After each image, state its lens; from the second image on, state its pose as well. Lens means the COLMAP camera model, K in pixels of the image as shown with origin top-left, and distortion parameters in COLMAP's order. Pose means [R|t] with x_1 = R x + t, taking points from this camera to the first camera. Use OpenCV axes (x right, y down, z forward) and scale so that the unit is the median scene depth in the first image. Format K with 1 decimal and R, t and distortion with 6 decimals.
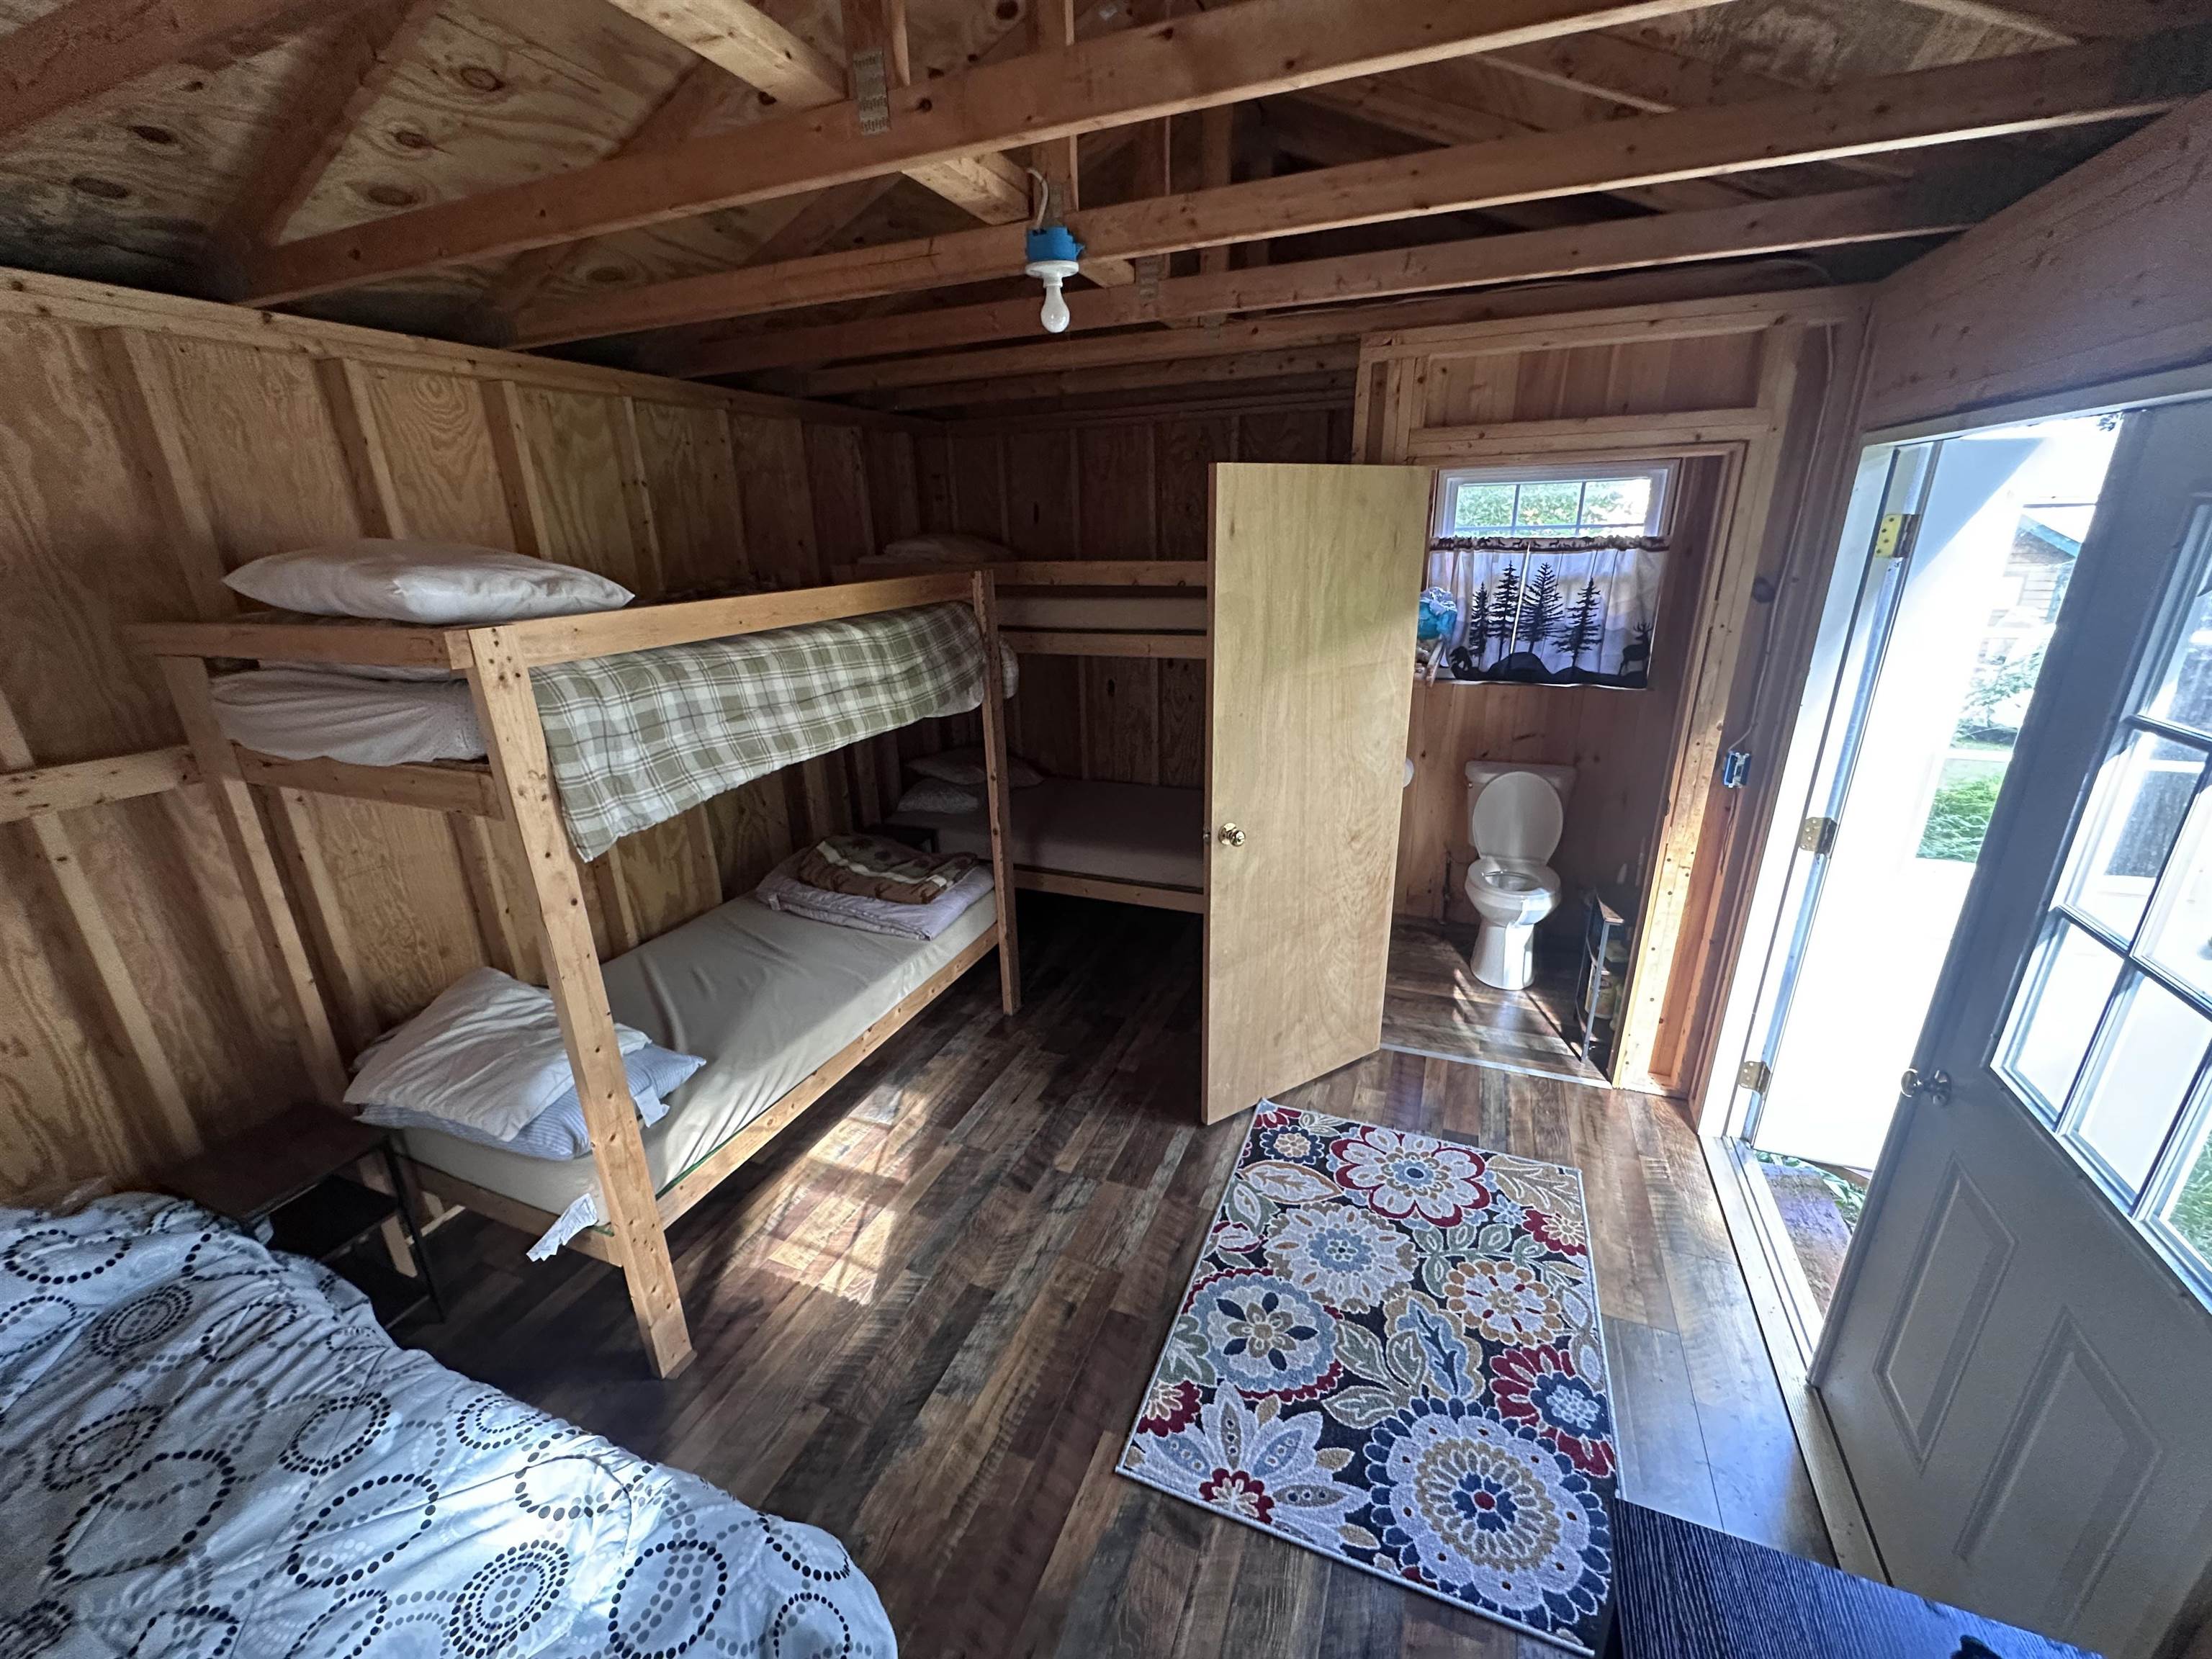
lens RADIAL K [[881.7, 0, 1106.0], [0, 881.7, 829.5], [0, 0, 1]] dist [-0.004822, 0.001085]
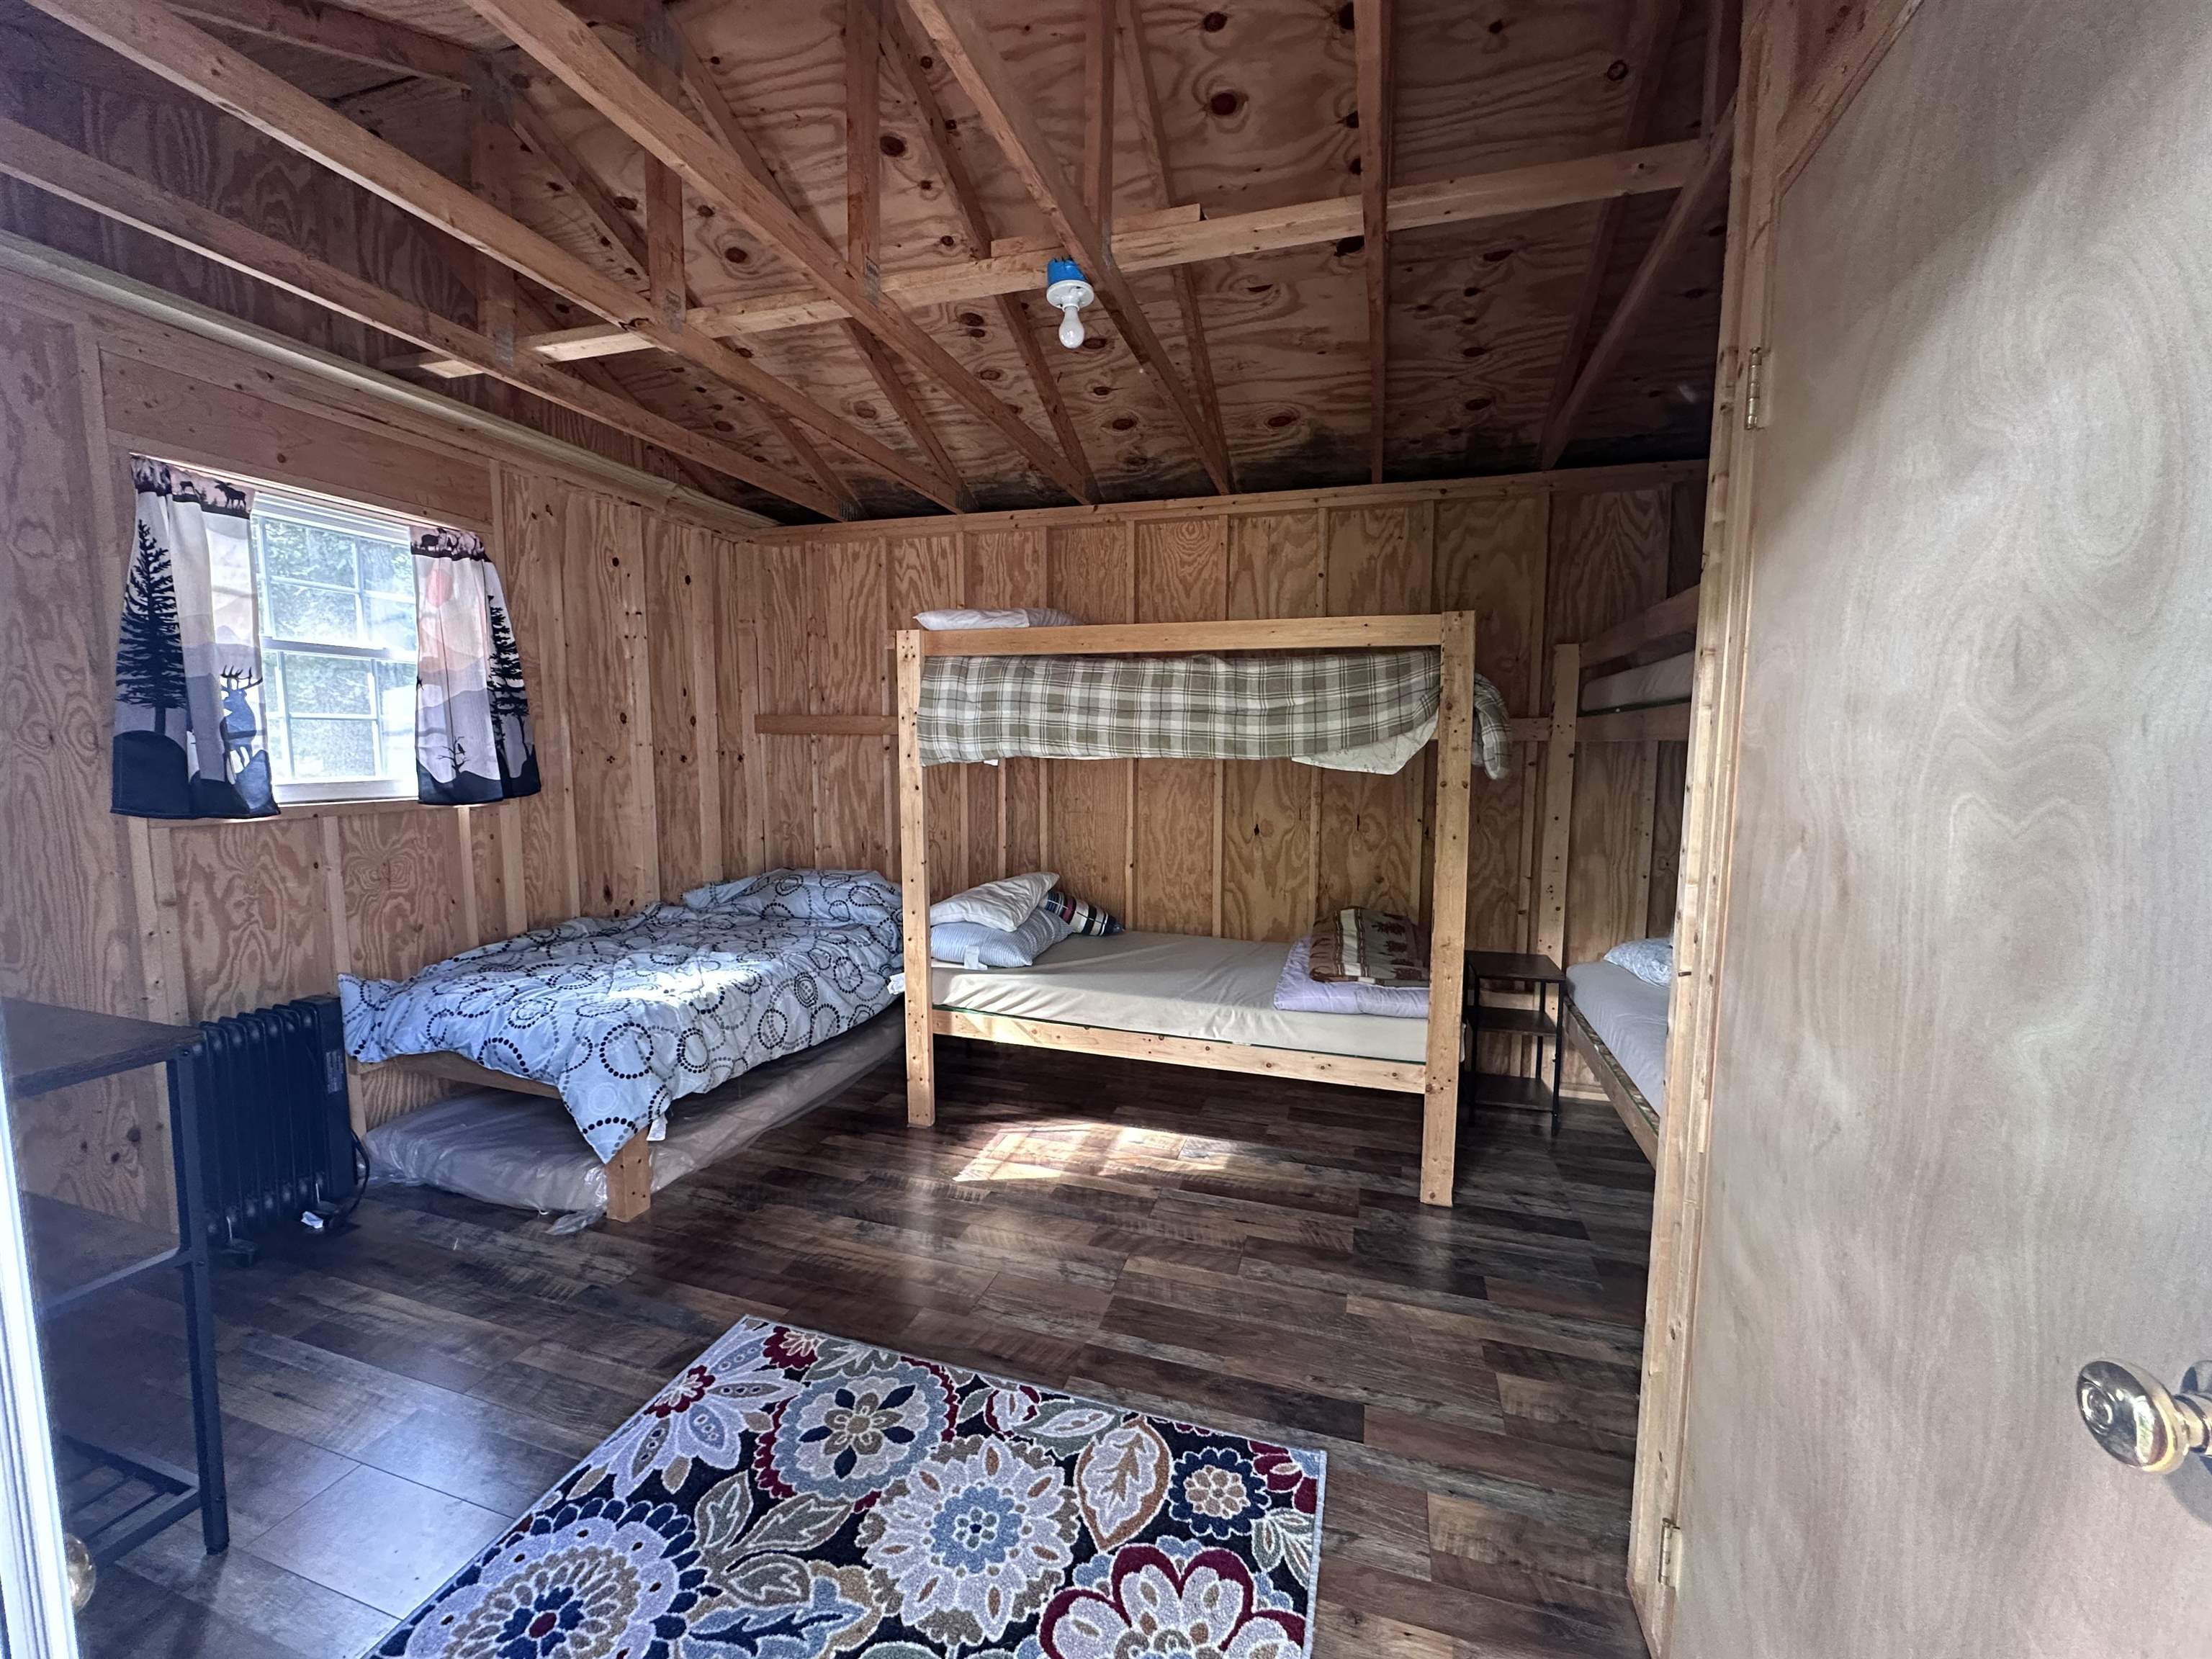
lens RADIAL K [[881.7, 0, 1106.0], [0, 881.7, 829.5], [0, 0, 1]] dist [-0.004822, 0.001085]
pose [[0.083393, 0.122774, -0.988925, 1.009773], [-0.336513, 0.937556, 0.088020, -0.104072], [0.937979, 0.325446, 0.119501, 1.010982]]
